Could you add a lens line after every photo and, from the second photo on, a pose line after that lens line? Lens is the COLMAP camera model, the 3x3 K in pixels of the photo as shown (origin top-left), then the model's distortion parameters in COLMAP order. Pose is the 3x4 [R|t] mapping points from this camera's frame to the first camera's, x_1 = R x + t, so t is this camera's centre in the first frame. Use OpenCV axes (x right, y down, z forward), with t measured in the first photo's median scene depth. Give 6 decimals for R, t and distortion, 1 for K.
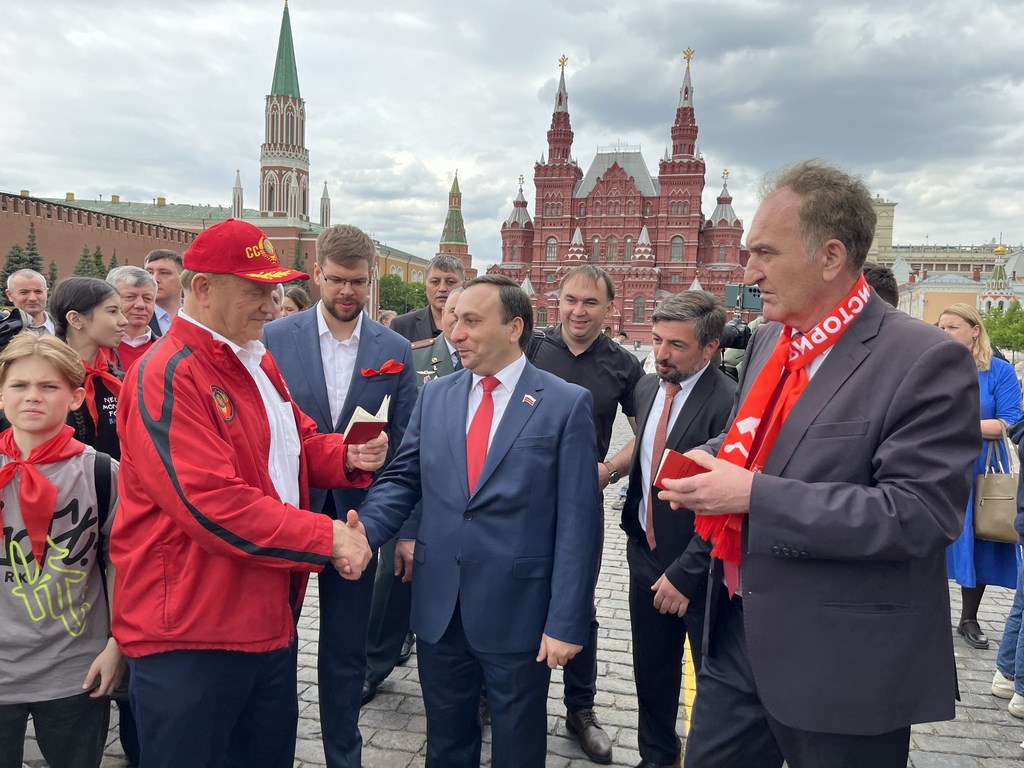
lens RADIAL K [[784.7, 0, 511.5], [0, 784.7, 382.8], [0, 0, 1]] dist [0.065540, -0.071954]
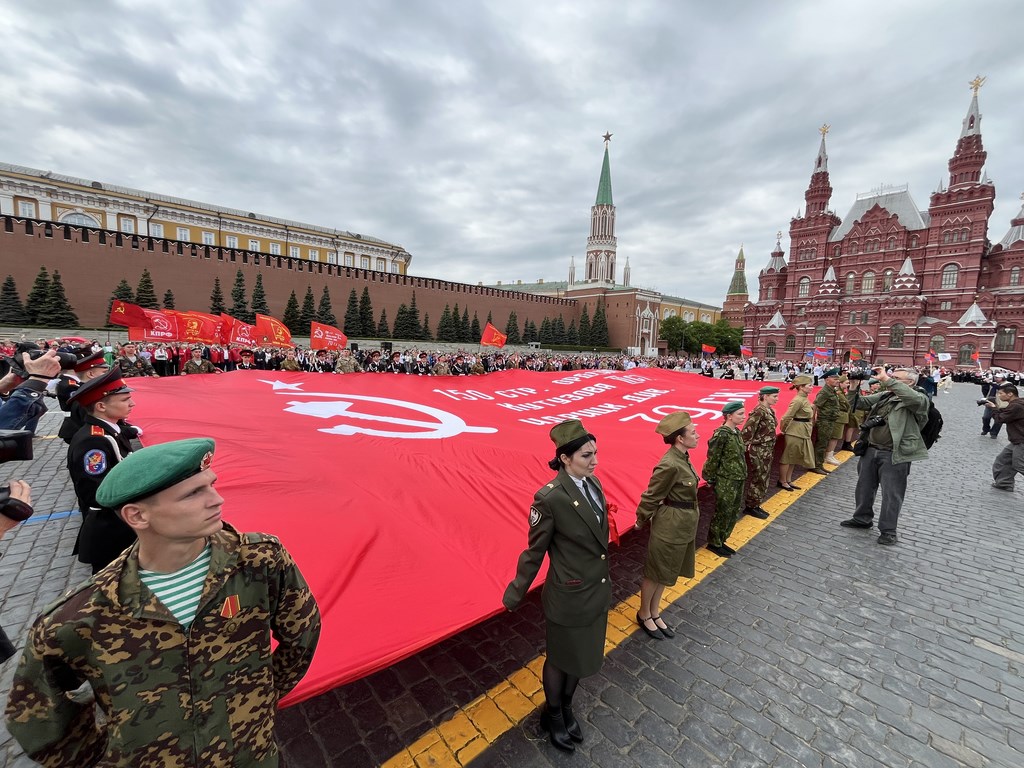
lens RADIAL K [[414.4, 0, 508.9], [0, 414.4, 386.8], [0, 0, 1]] dist [-0.011833, 0.002777]
pose [[0.815464, 0.049681, -0.576672, 0.054822], [-0.042688, 0.998758, 0.025679, -0.014374], [0.577232, 0.003677, 0.816572, 0.224649]]
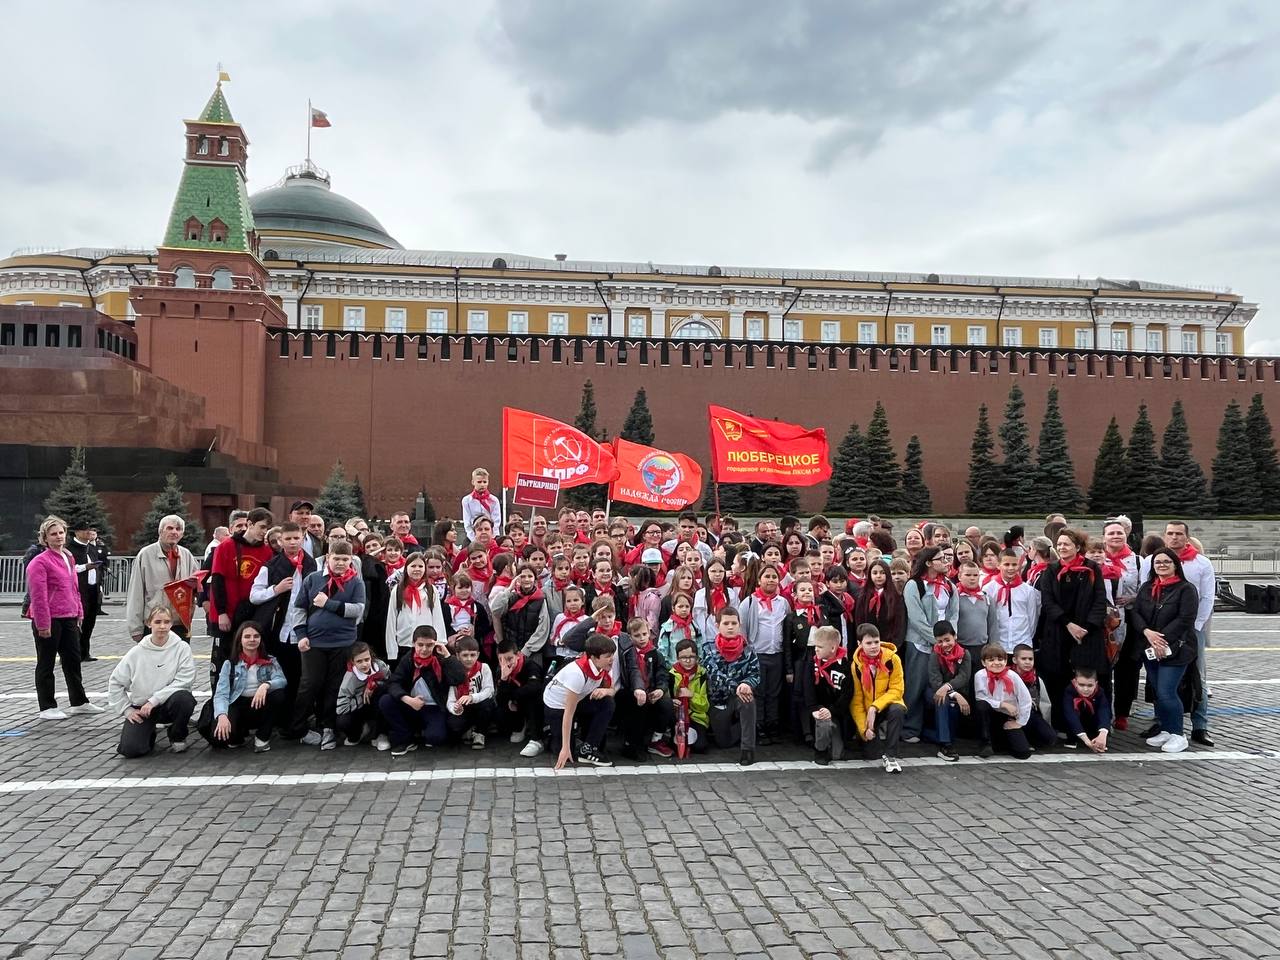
lens RADIAL K [[980.3, 0, 626.4], [0, 980.3, 468.0], [0, 0, 1]] dist [0.016357, -0.013424]
pose [[0.353346, -0.082861, -0.931816, -0.026149], [-0.050098, 0.992964, -0.107296, -0.007538], [0.934150, 0.084595, 0.346708, 0.066400]]
